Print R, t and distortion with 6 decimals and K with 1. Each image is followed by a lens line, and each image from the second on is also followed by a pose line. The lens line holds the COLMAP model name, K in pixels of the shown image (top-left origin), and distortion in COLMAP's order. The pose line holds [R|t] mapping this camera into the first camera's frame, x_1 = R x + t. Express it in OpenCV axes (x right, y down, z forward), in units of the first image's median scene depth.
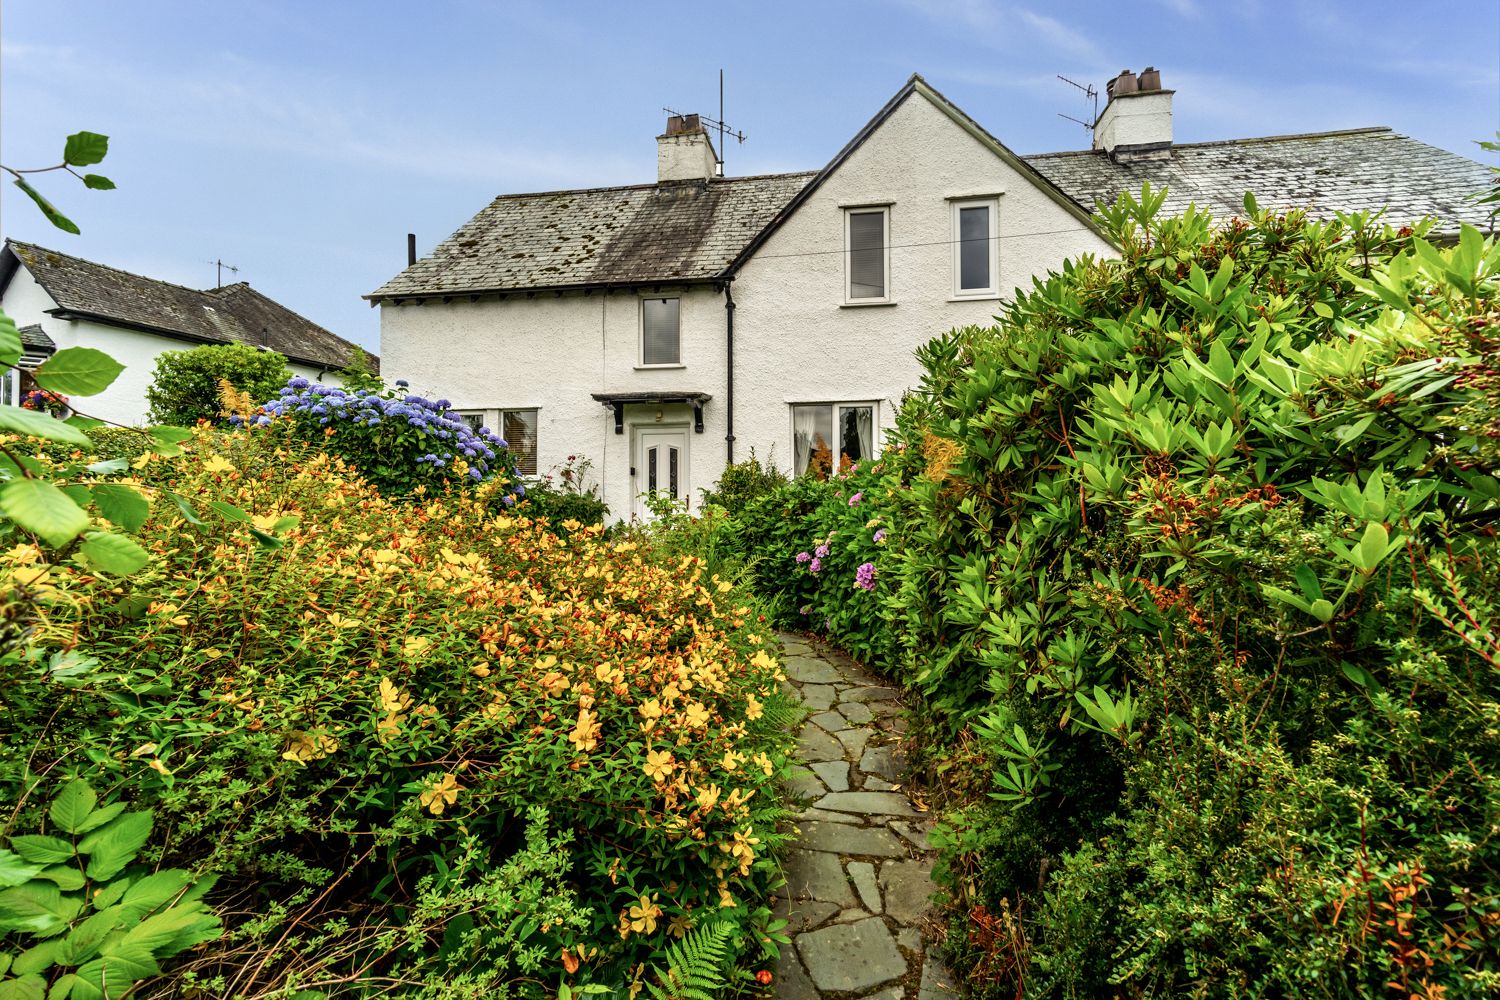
lens RADIAL K [[645.4, 0, 750.0], [0, 645.4, 500.0], [0, 0, 1]] dist [0.001917, 0.000289]
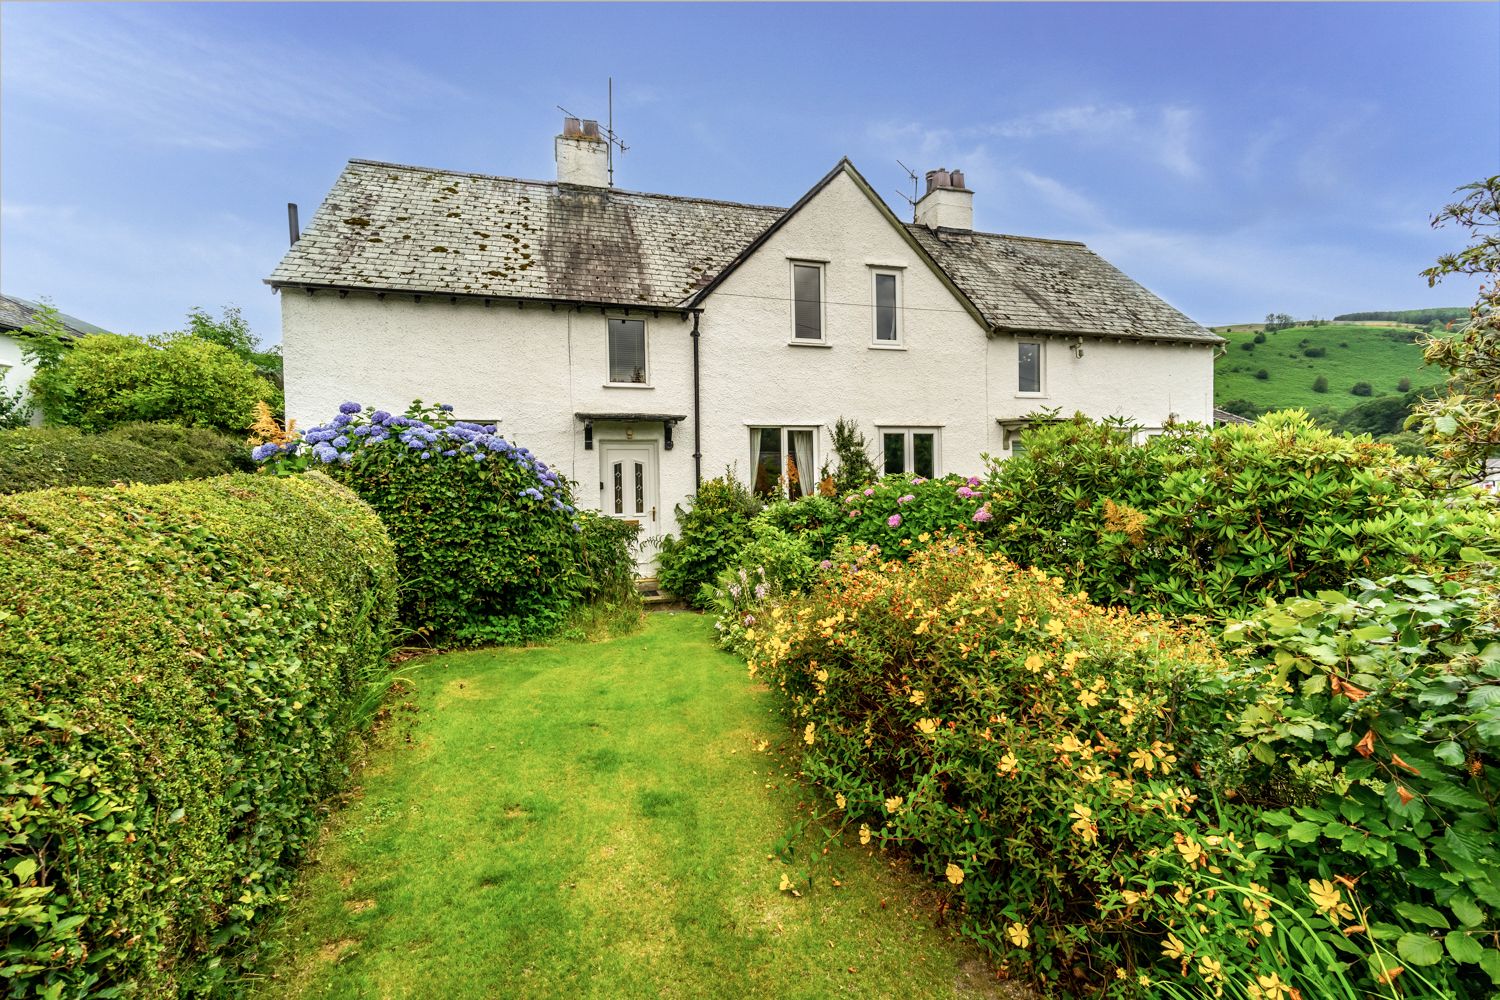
lens RADIAL K [[645.4, 0, 750.0], [0, 645.4, 500.0], [0, 0, 1]] dist [0.001917, 0.000289]
pose [[0.905332, -0.023441, 0.424057, -0.413261], [0.008557, 0.999280, 0.036970, -0.058756], [-0.424618, -0.029841, 0.904881, -0.039245]]
